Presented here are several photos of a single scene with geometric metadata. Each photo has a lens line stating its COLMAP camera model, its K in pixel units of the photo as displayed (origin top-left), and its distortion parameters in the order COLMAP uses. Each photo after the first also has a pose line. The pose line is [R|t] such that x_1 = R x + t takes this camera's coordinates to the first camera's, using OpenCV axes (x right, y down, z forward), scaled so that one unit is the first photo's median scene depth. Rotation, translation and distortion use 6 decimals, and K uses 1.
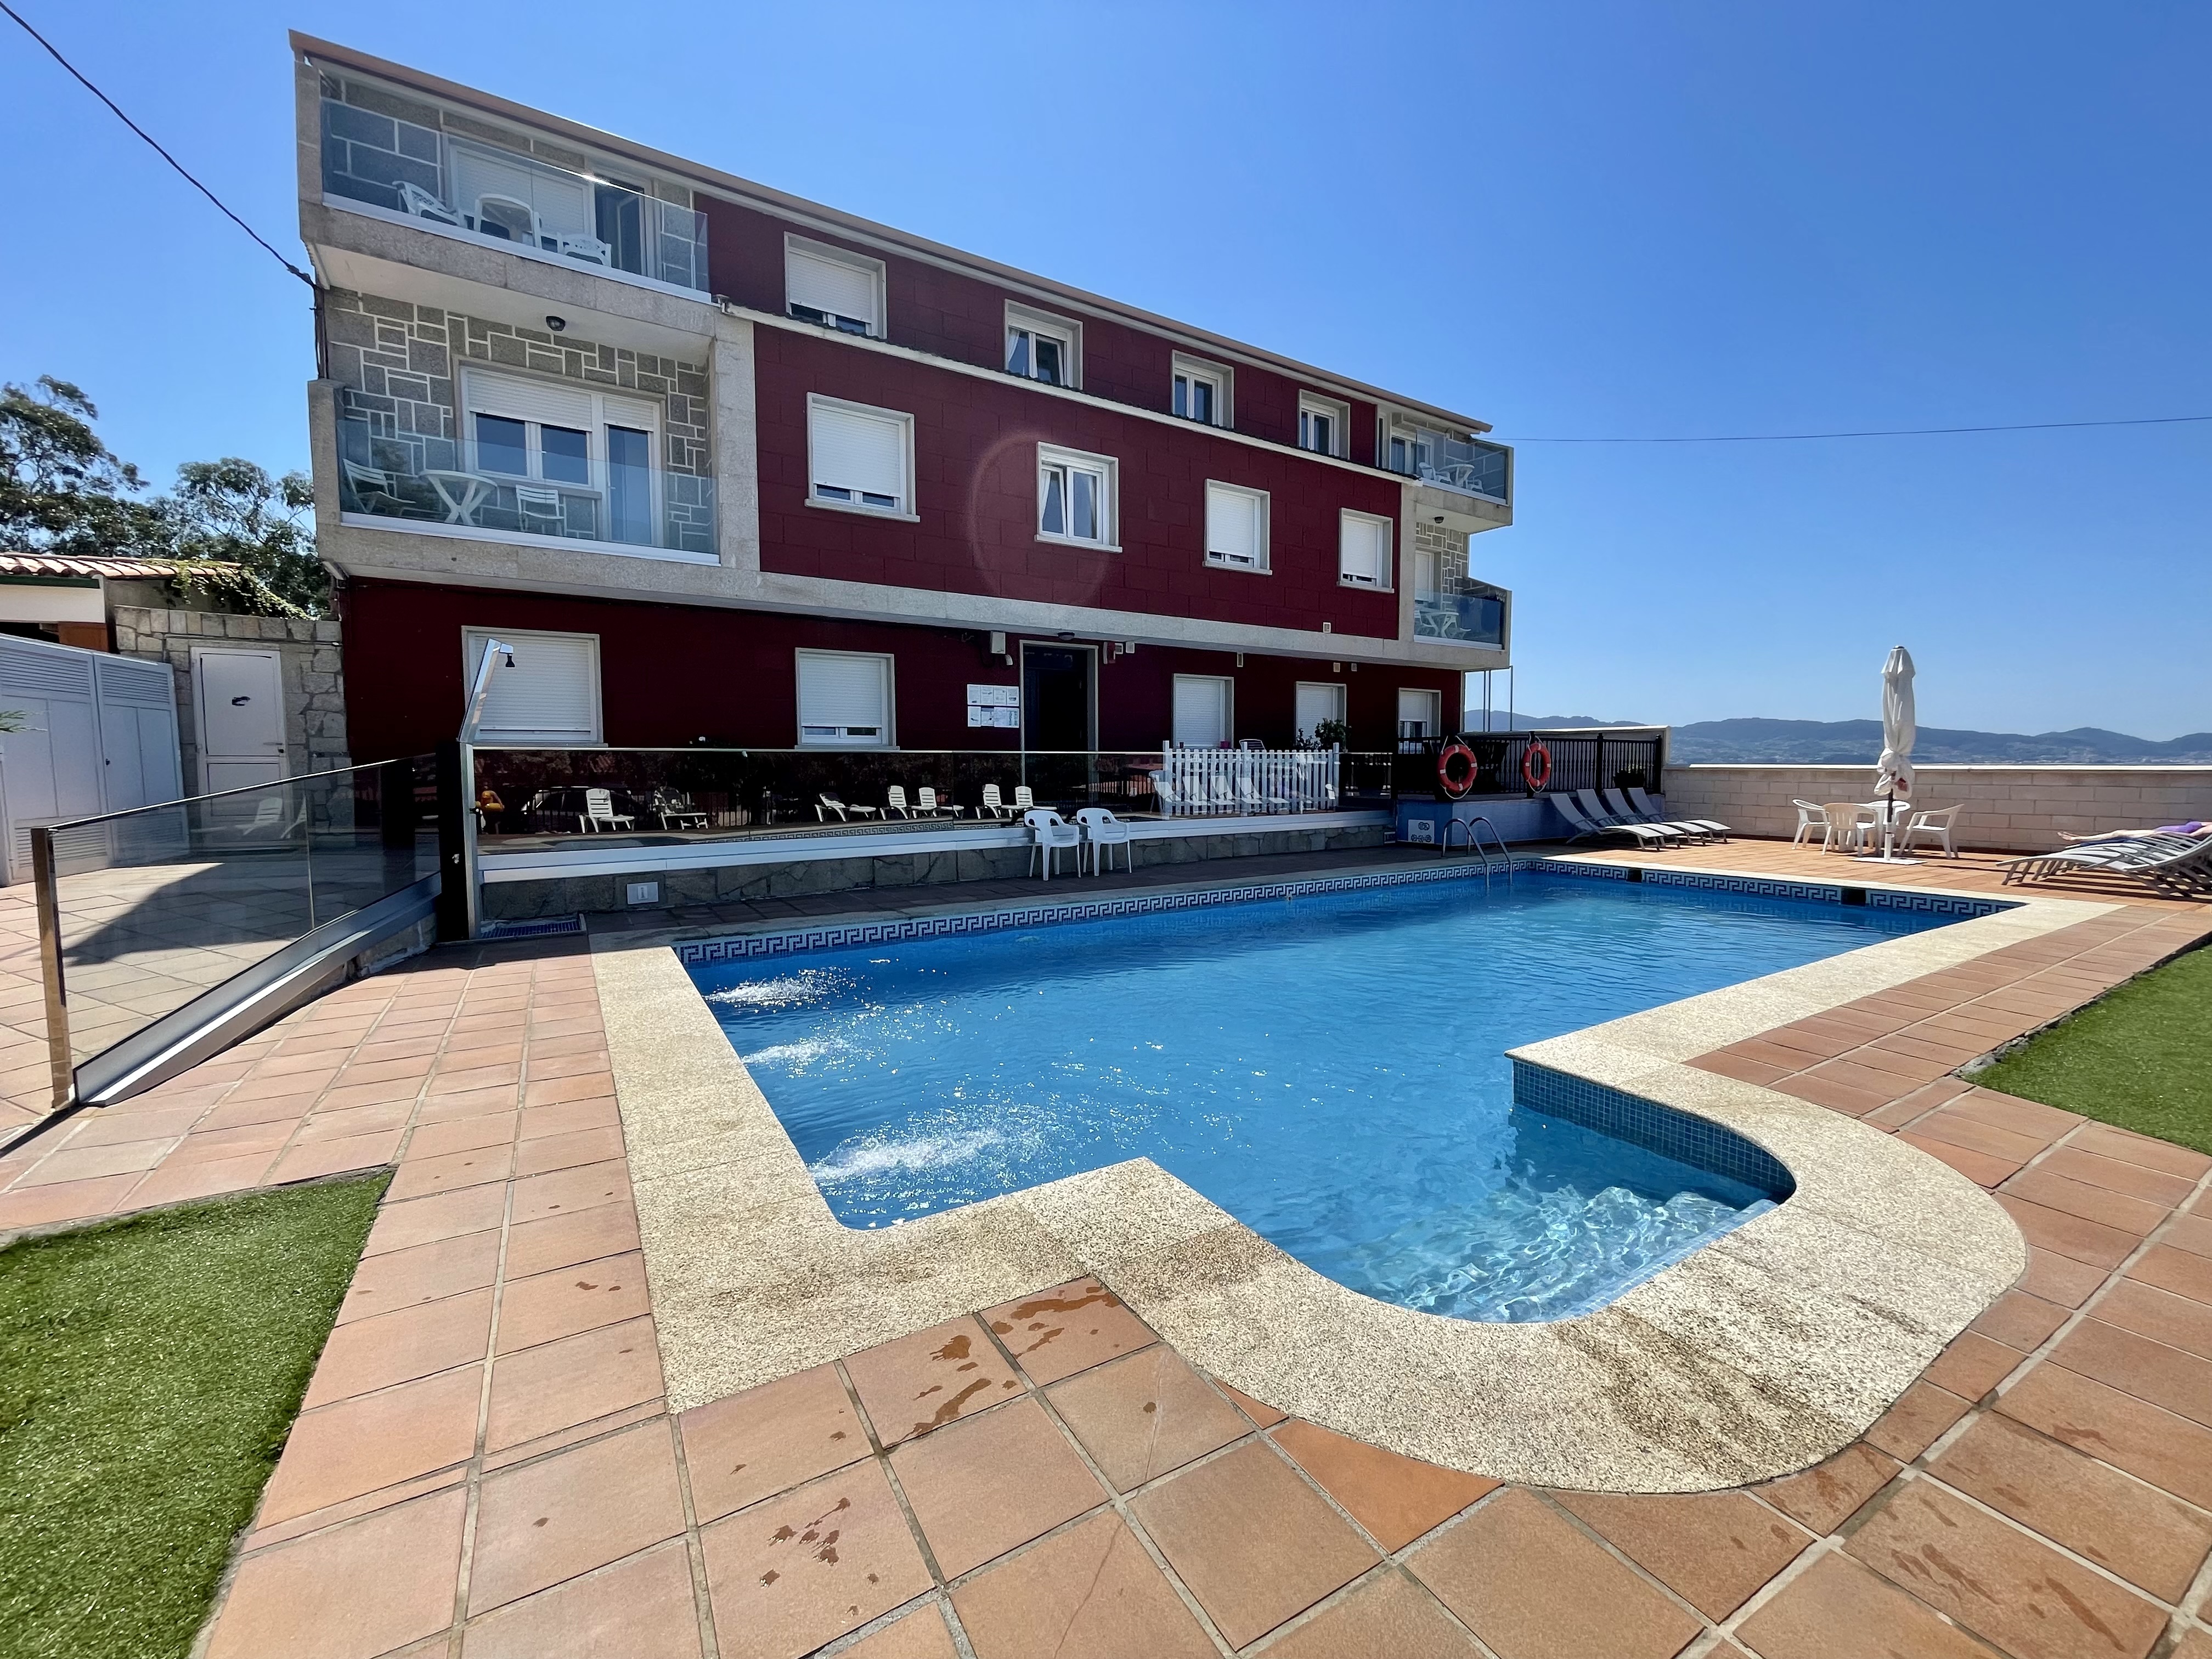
lens RADIAL K [[901.6, 0, 1099.2], [0, 901.6, 821.4], [0, 0, 1]] dist [-0.000167, 0.000096]
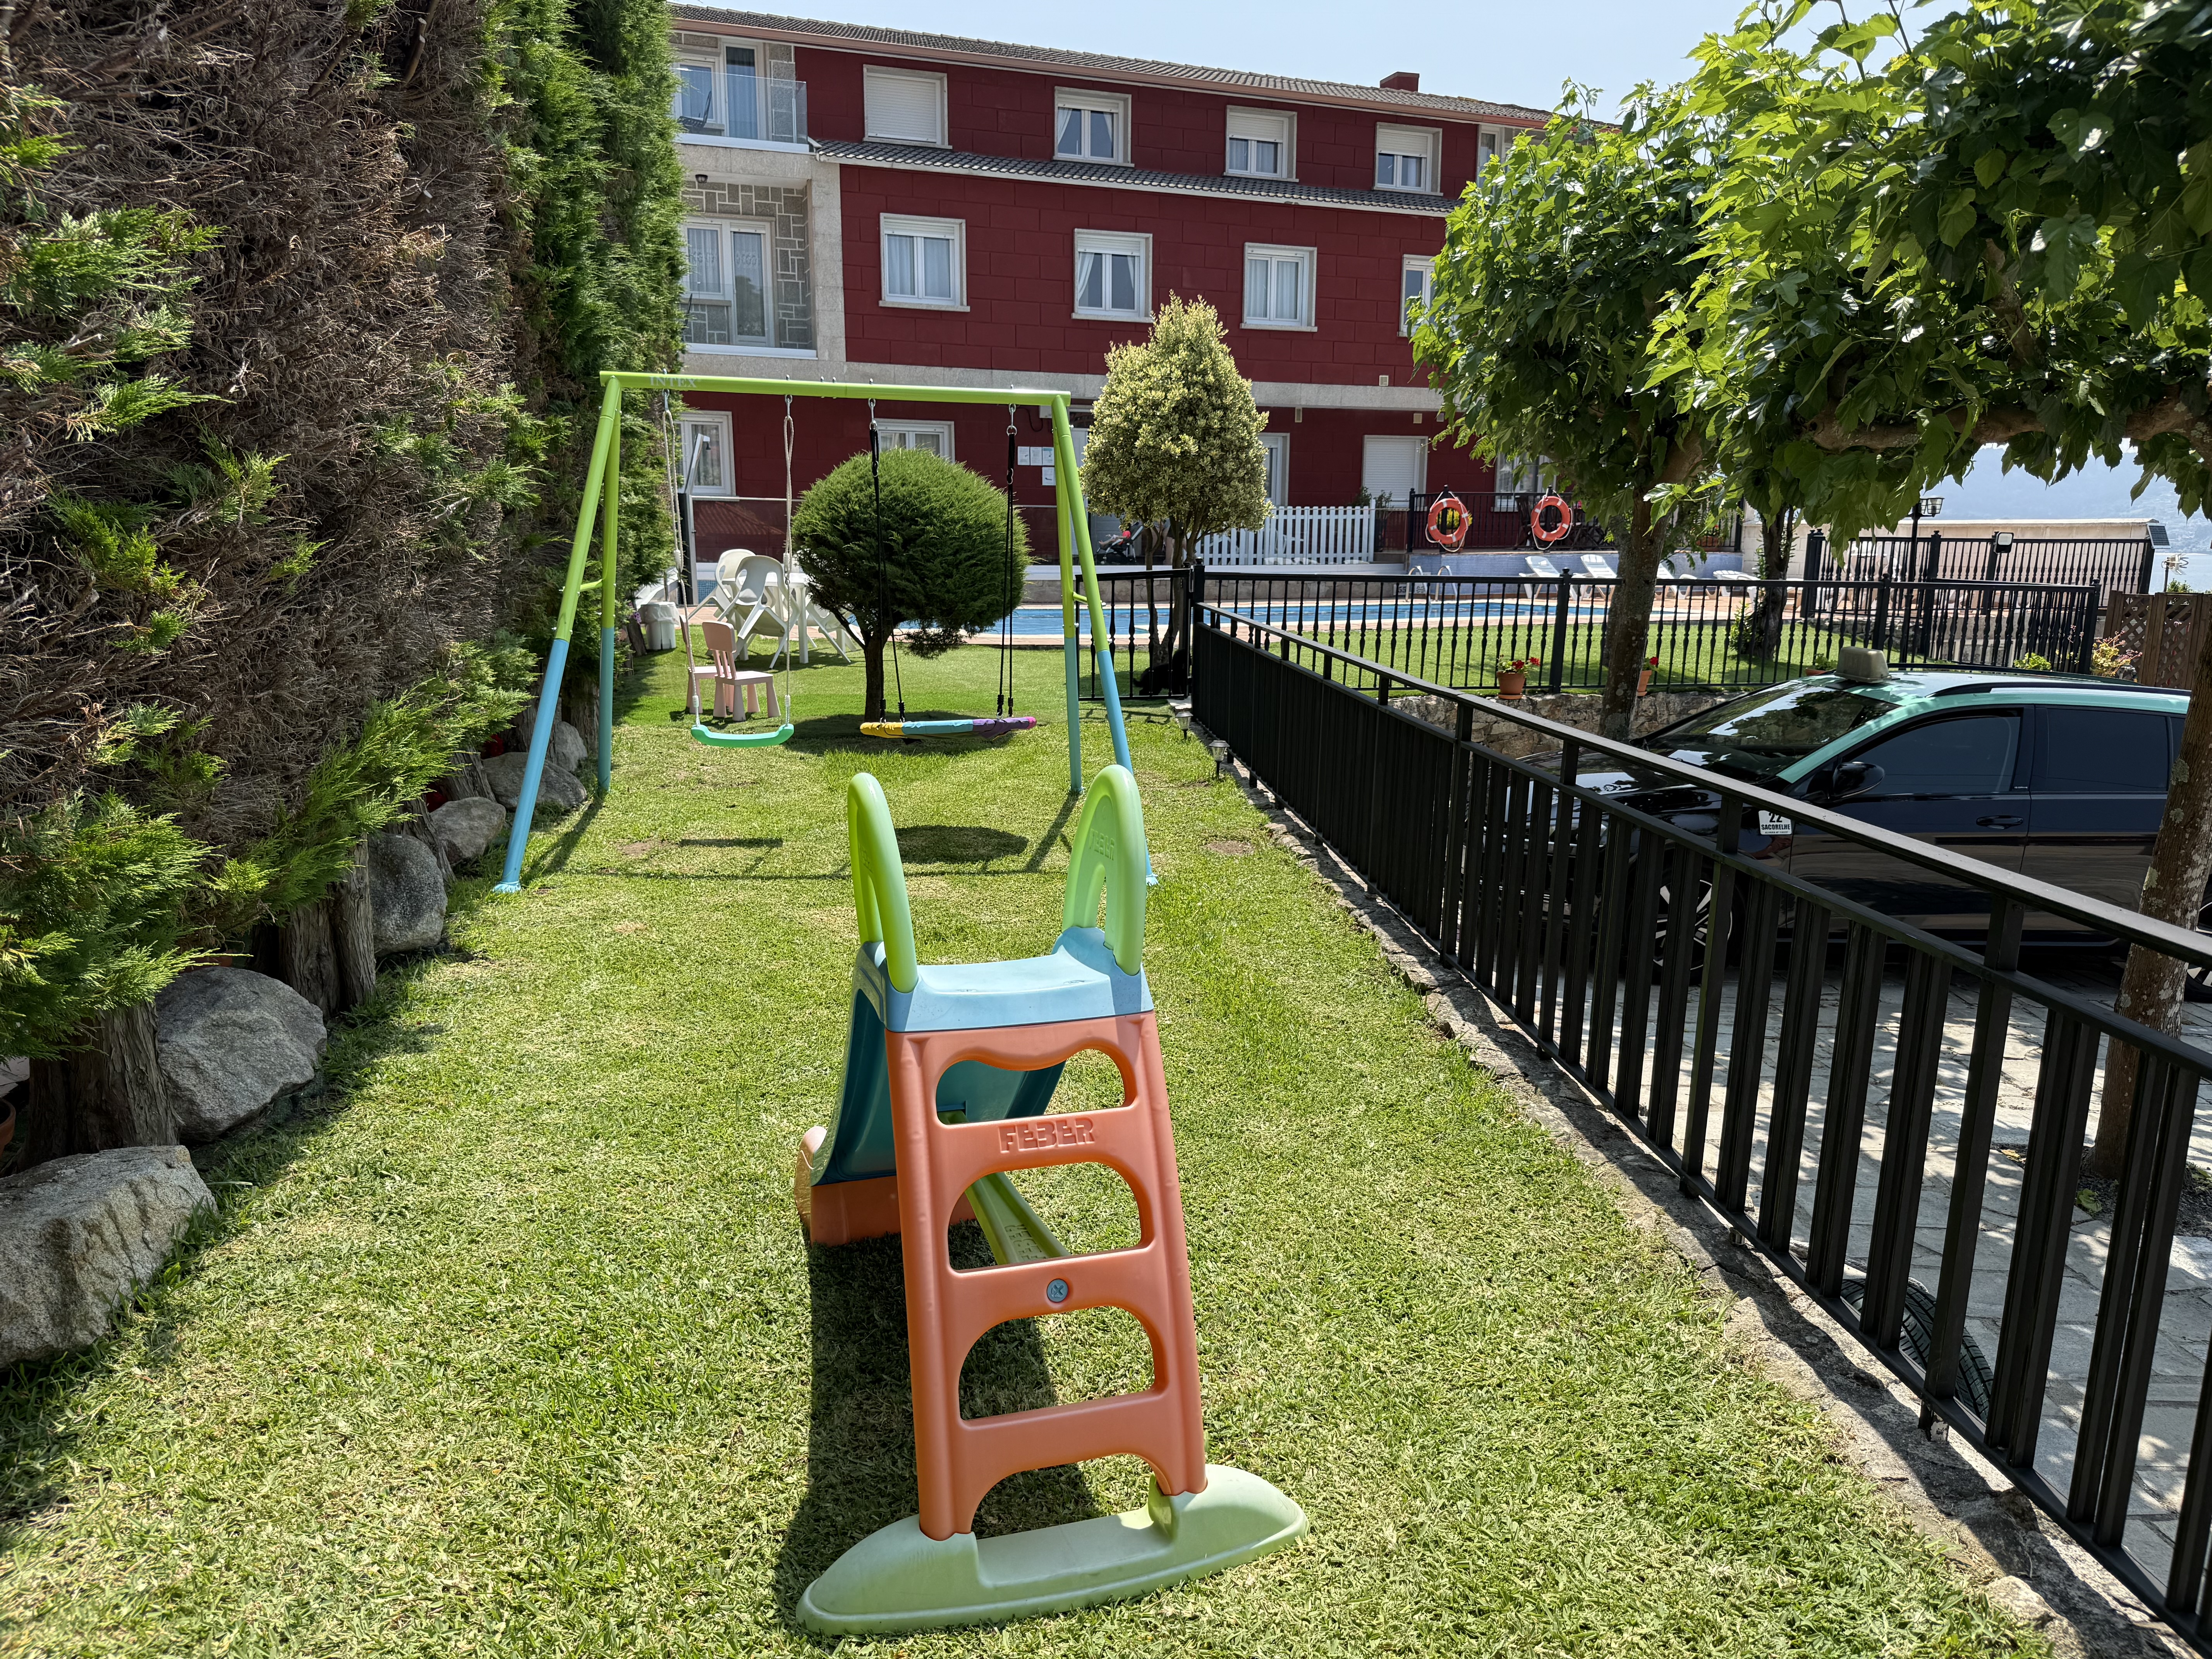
lens RADIAL K [[1529.3, 0, 1104.6], [0, 1529.3, 851.2], [0, 0, 1]] dist [0.012192, 0.000685]
pose [[0.980420, 0.052902, -0.189679, 0.416531], [-0.024283, 0.988366, 0.150141, 0.073778], [0.195415, -0.142595, 0.970299, -1.093475]]
